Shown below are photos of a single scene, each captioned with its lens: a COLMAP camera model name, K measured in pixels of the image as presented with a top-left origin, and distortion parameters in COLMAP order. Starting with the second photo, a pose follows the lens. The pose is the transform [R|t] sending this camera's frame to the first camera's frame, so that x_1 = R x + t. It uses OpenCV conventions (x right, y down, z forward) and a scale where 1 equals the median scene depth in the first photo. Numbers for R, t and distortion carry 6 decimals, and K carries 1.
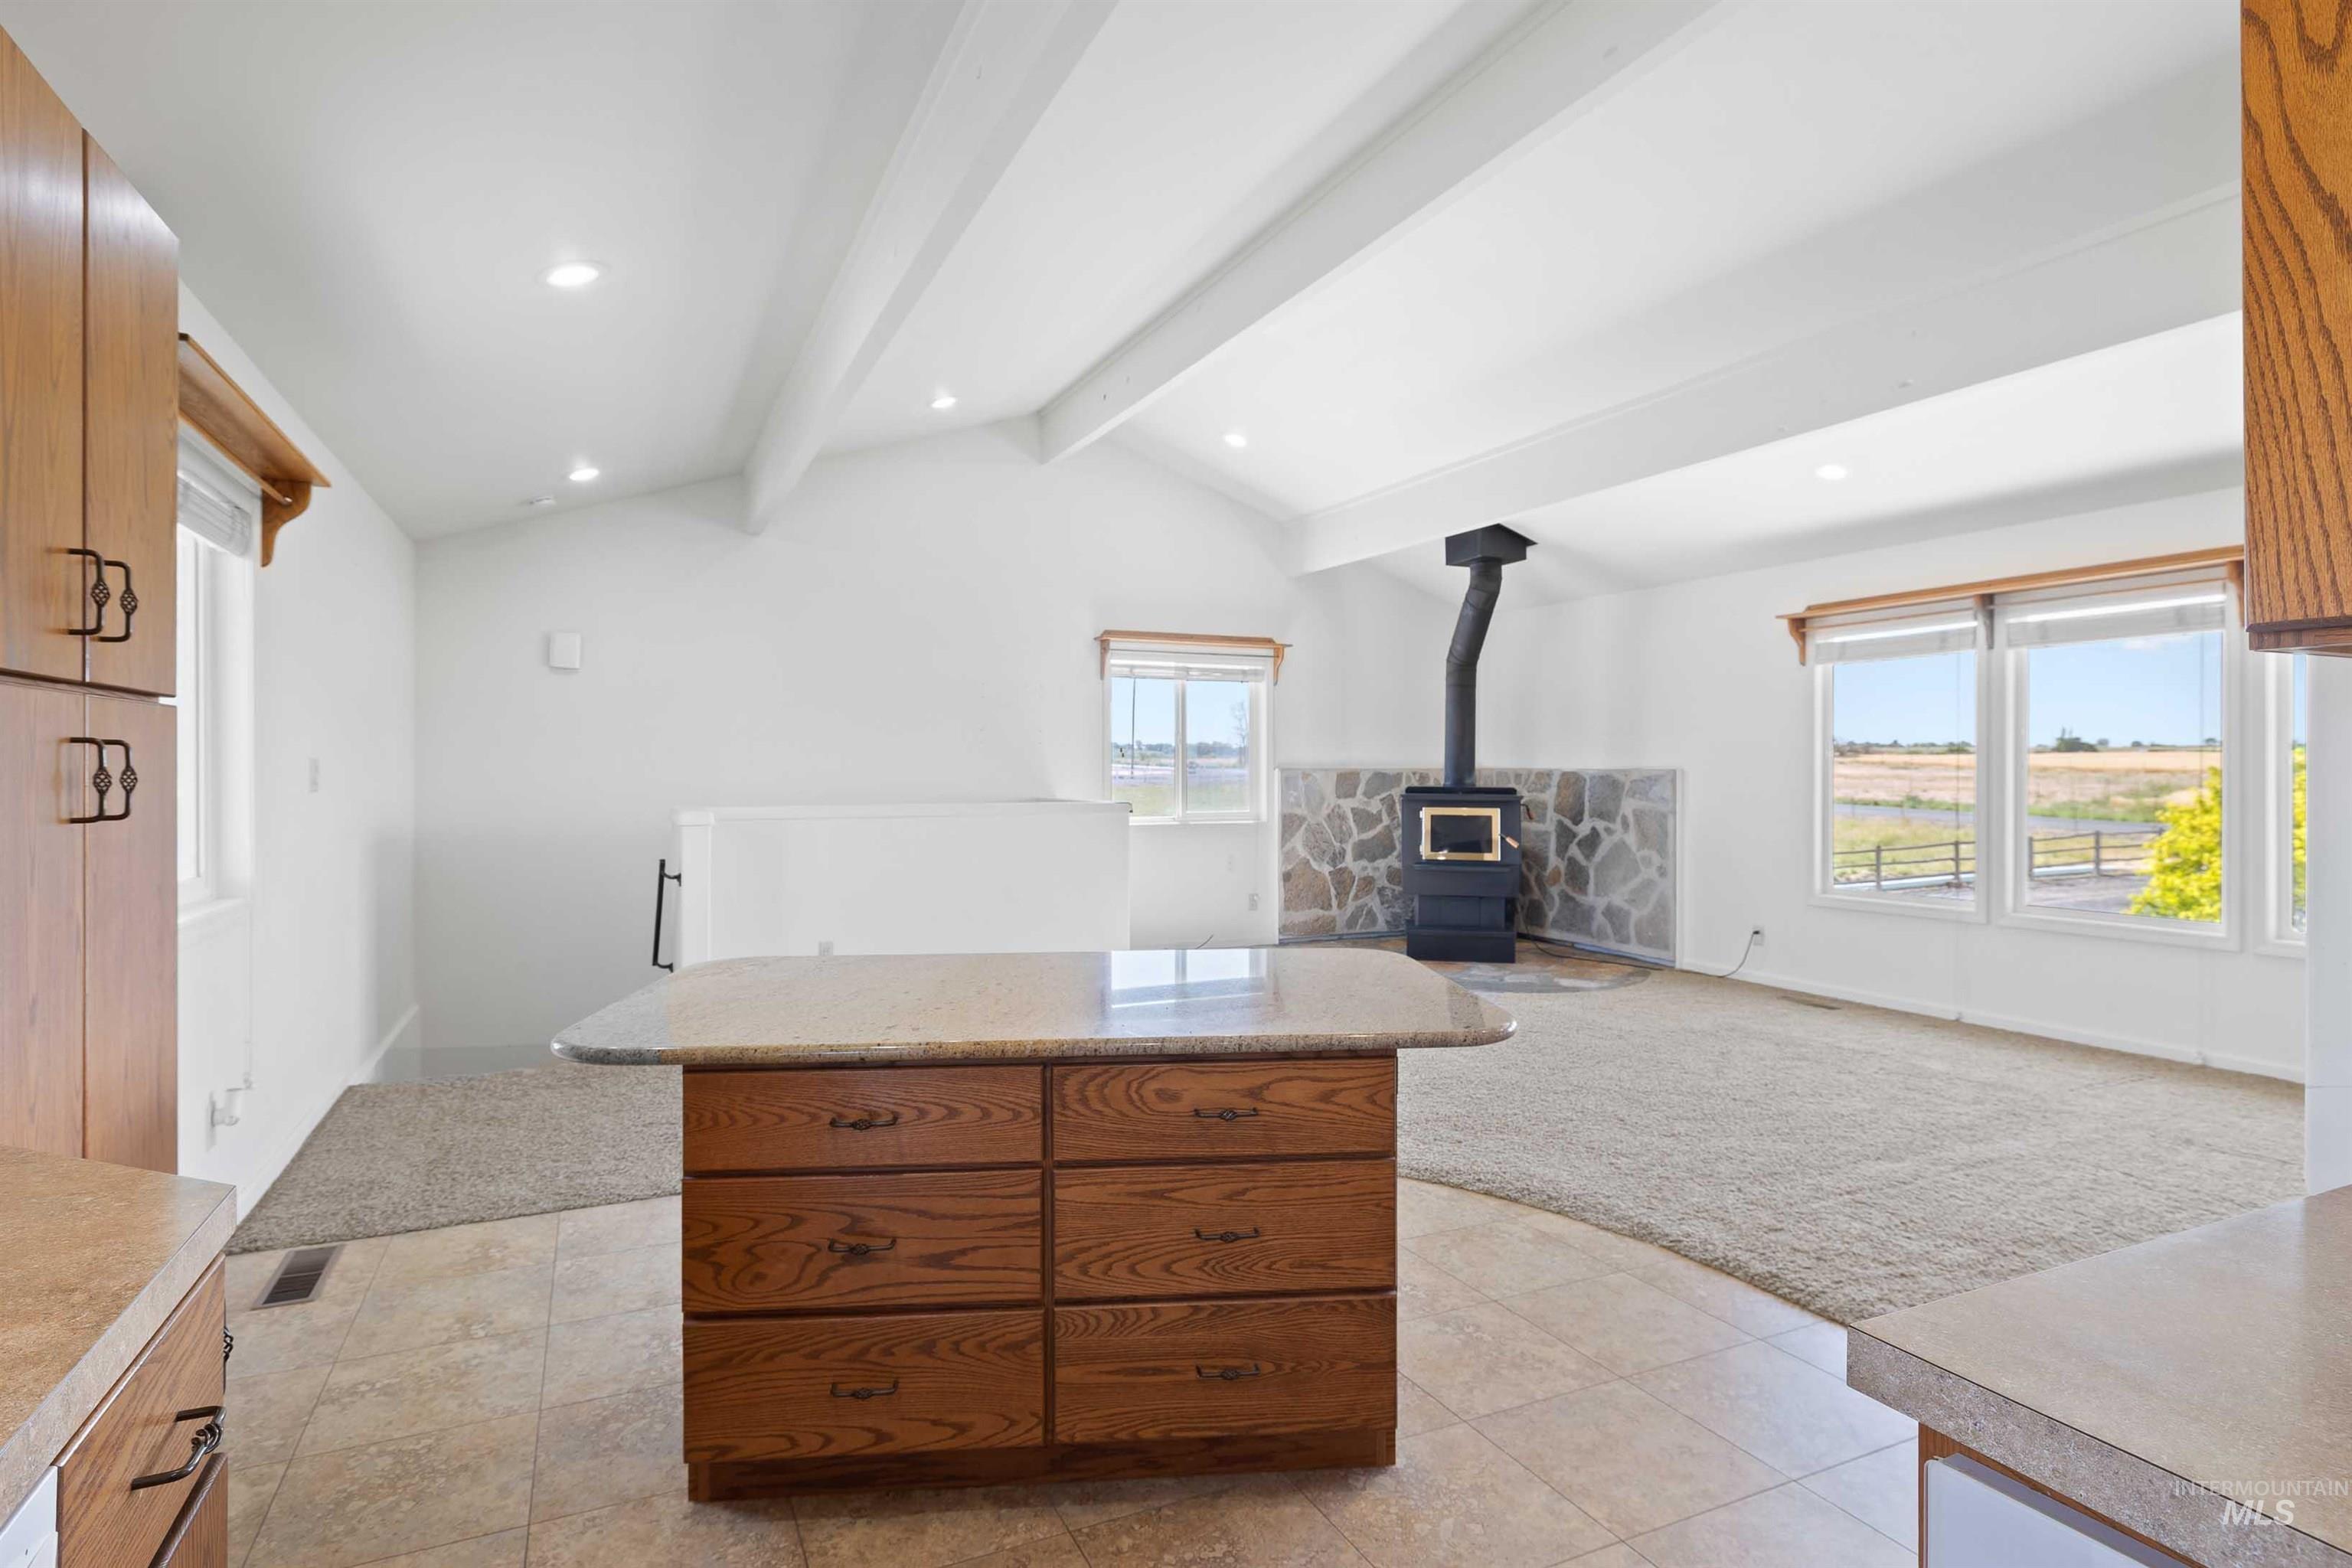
lens RADIAL K [[1230.6, 0, 1162.4], [0, 1230.6, 775.5], [0, 0, 1]] dist [-0.004954, 0.003175]
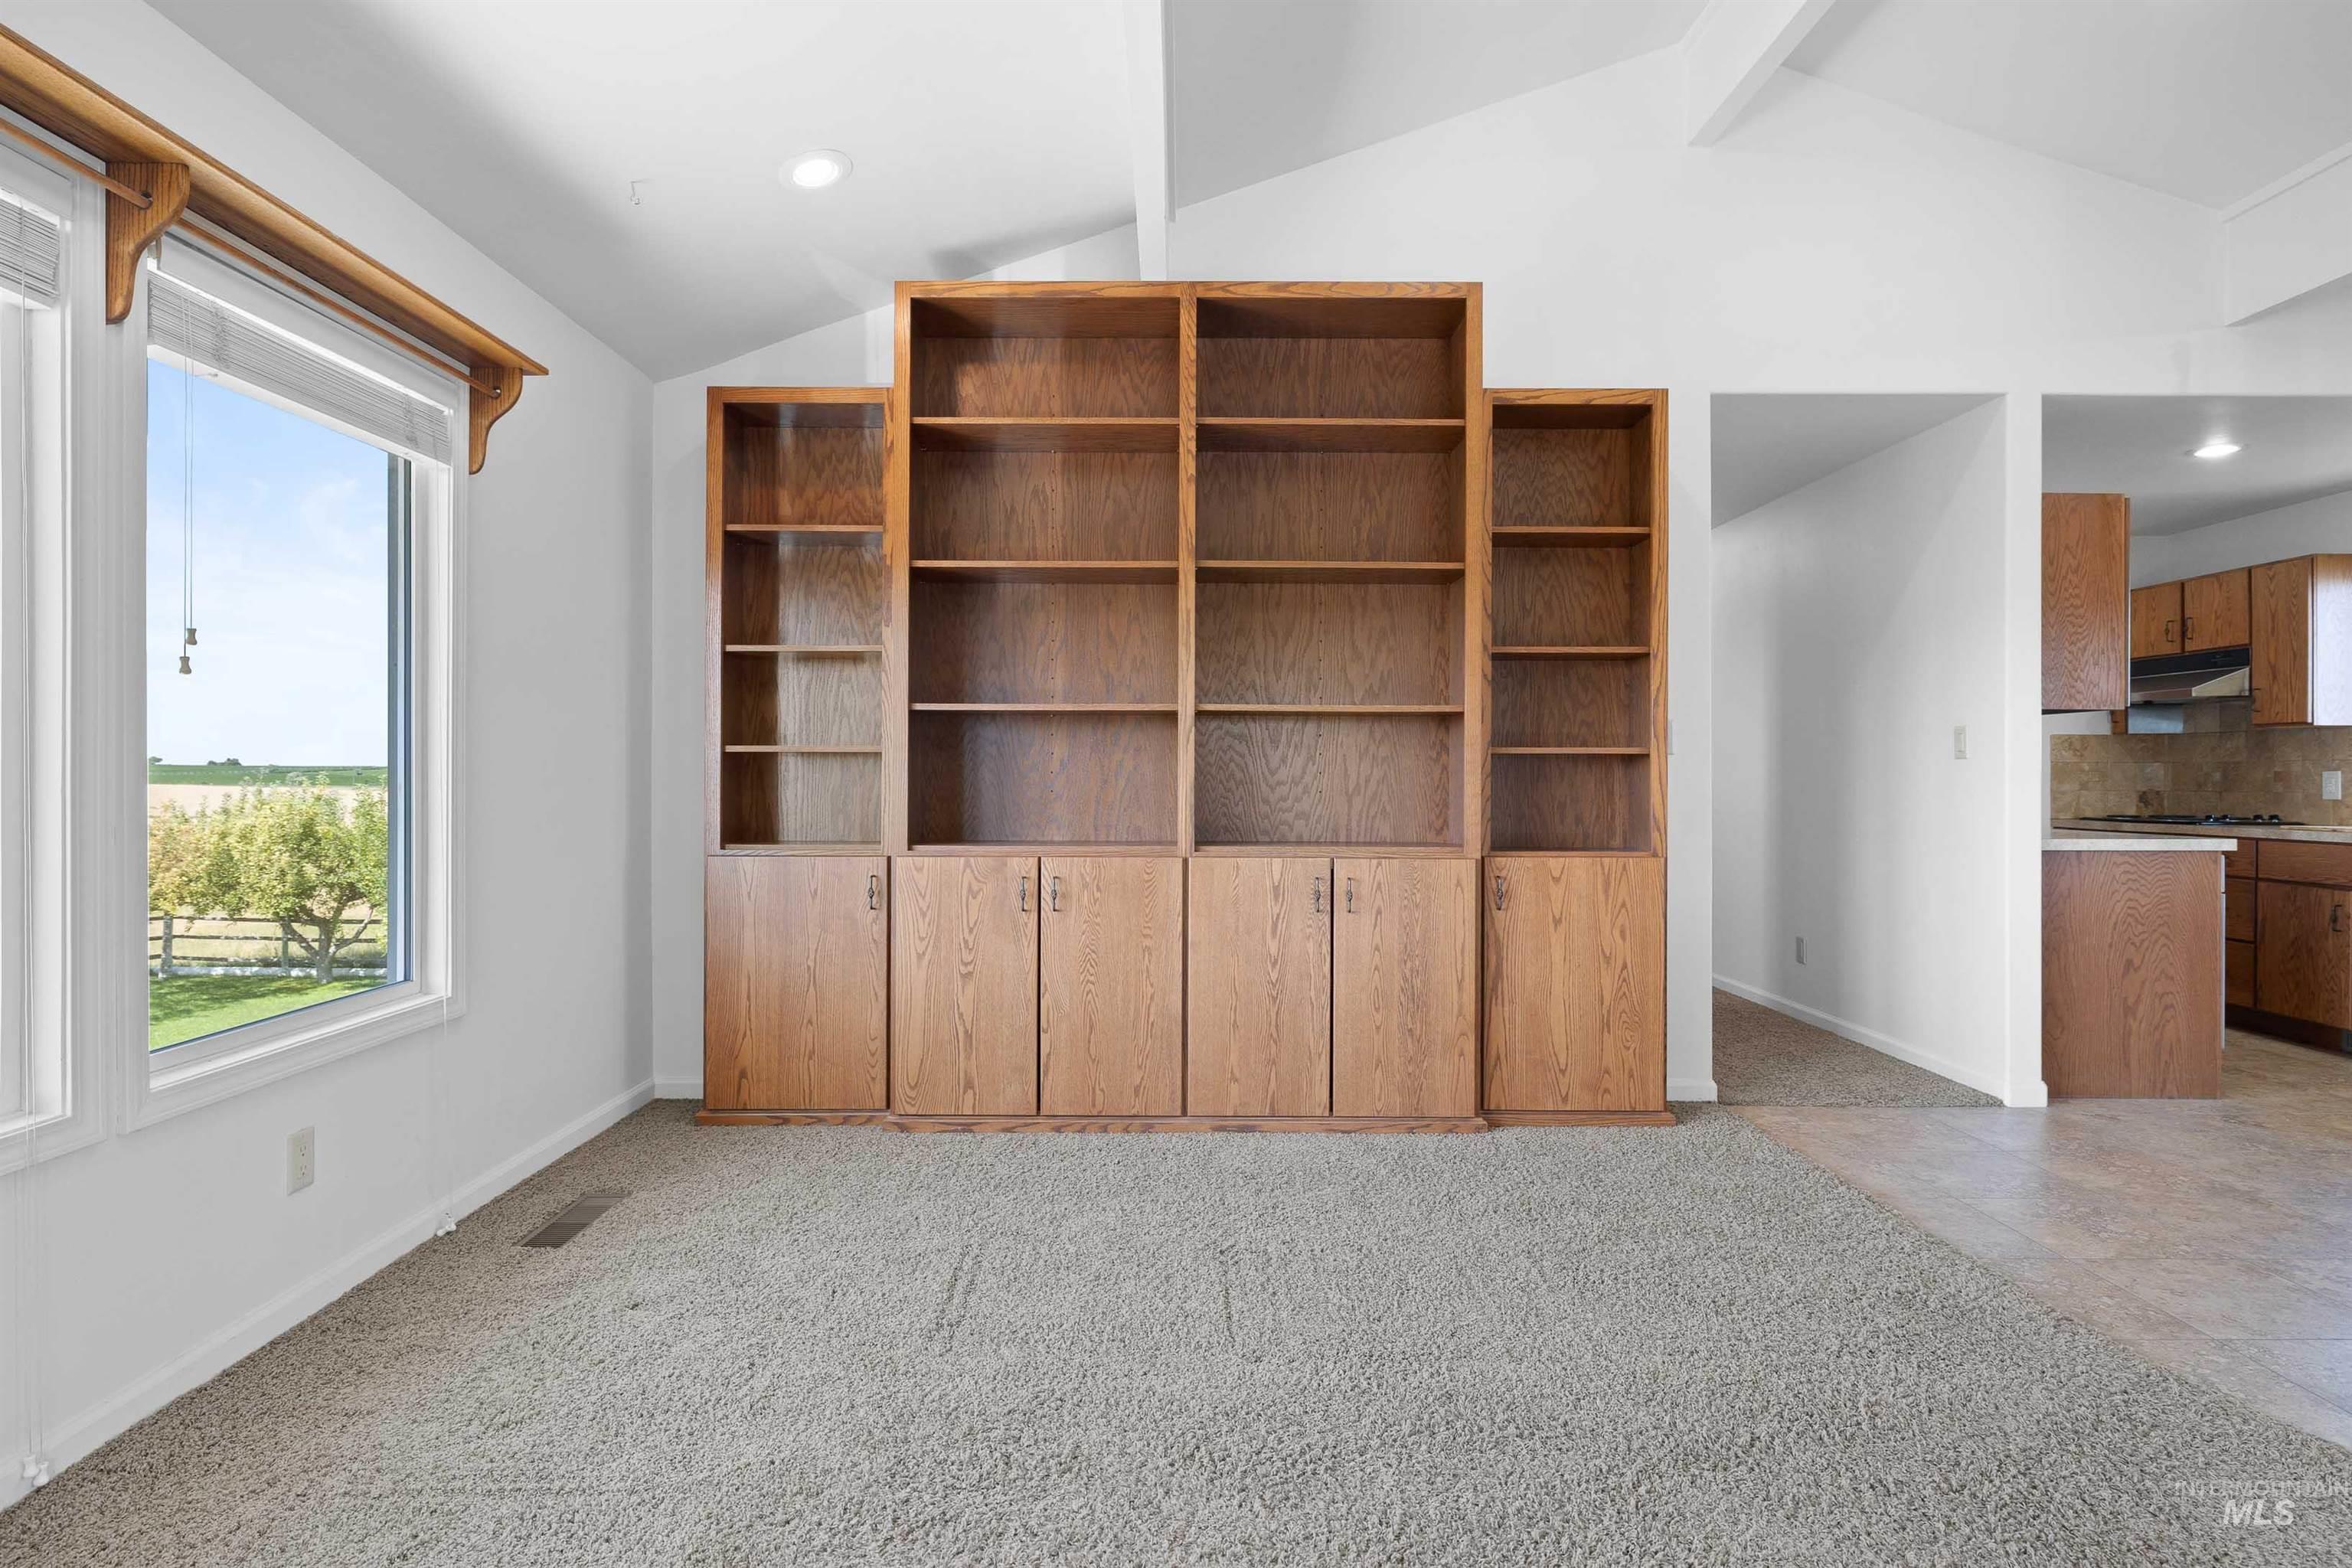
lens RADIAL K [[1230.6, 0, 1181.2], [0, 1230.6, 771.2], [0, 0, 1]] dist [-0.004954, 0.003175]
pose [[-0.913670, 0.002164, 0.406451, 0.256434], [-0.000395, 0.999981, -0.006214, 0.025715], [-0.406456, -0.005839, -0.913652, 1.180181]]
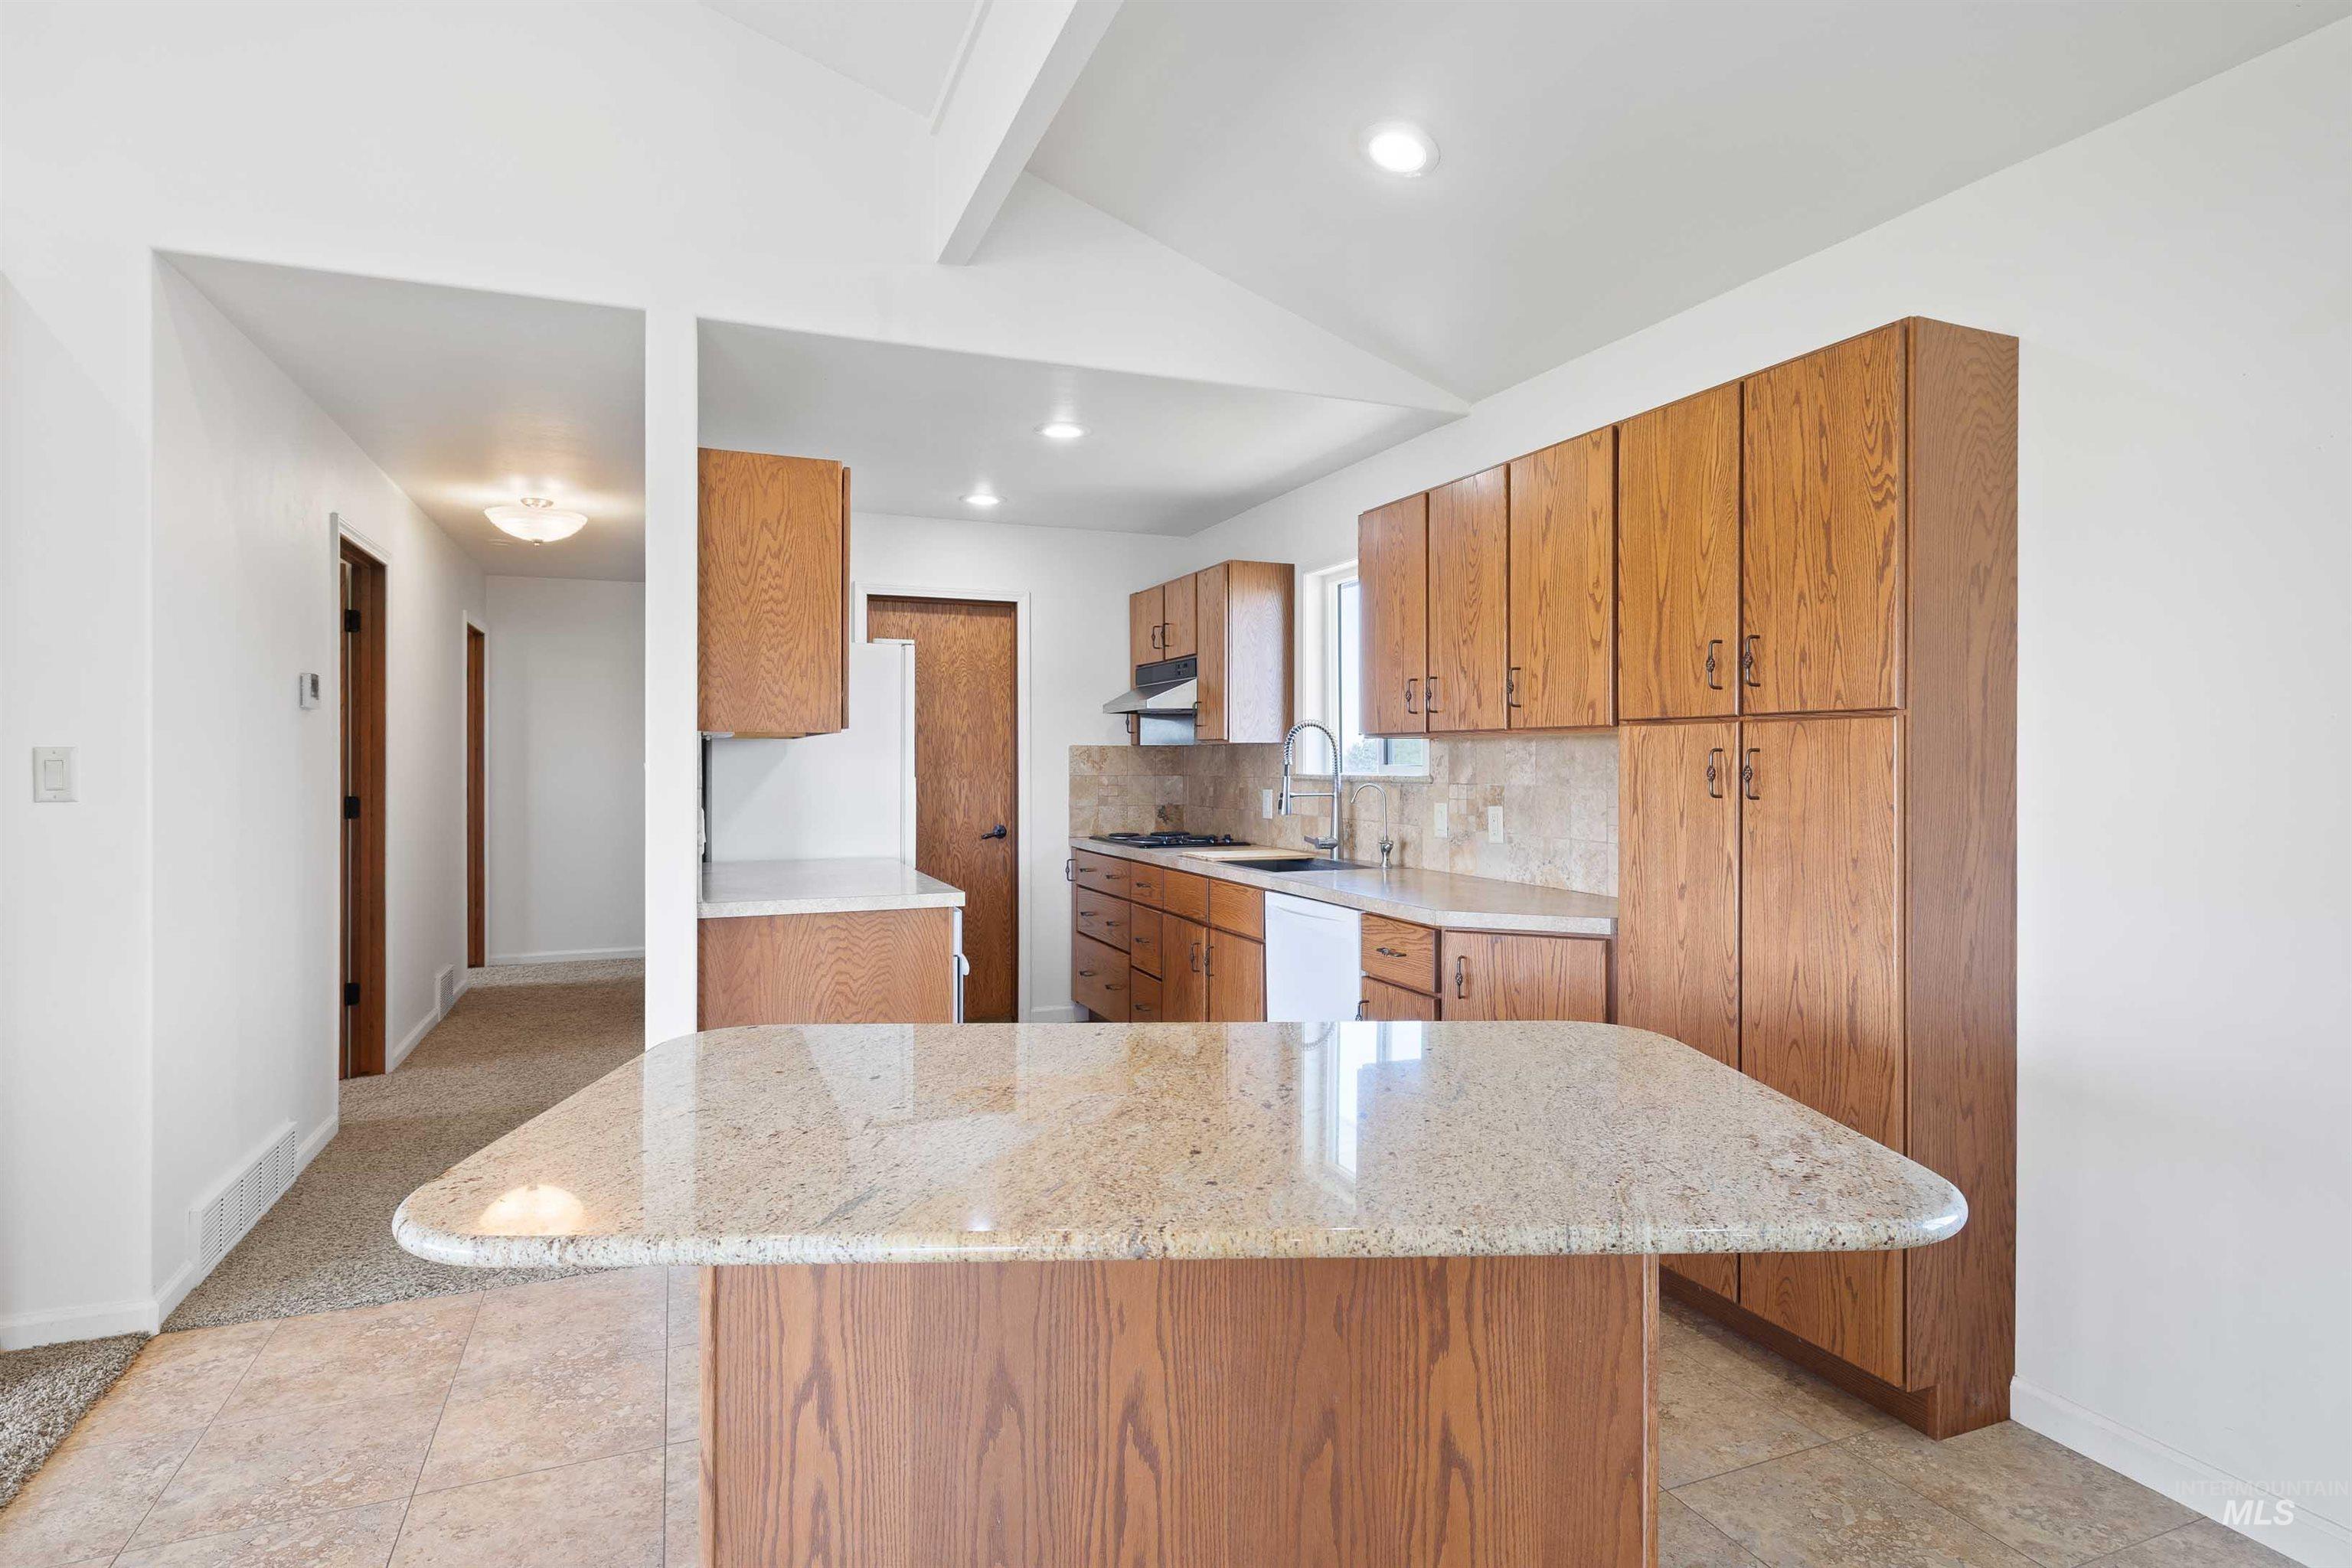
lens RADIAL K [[1230.6, 0, 1181.8], [0, 1230.6, 765.1], [0, 0, 1]] dist [-0.004954, 0.003175]
pose [[-0.999525, 0.002281, 0.030730, -0.131144], [0.002416, 0.999988, 0.004352, -0.002313], [-0.030720, 0.004425, -0.999518, 0.866403]]
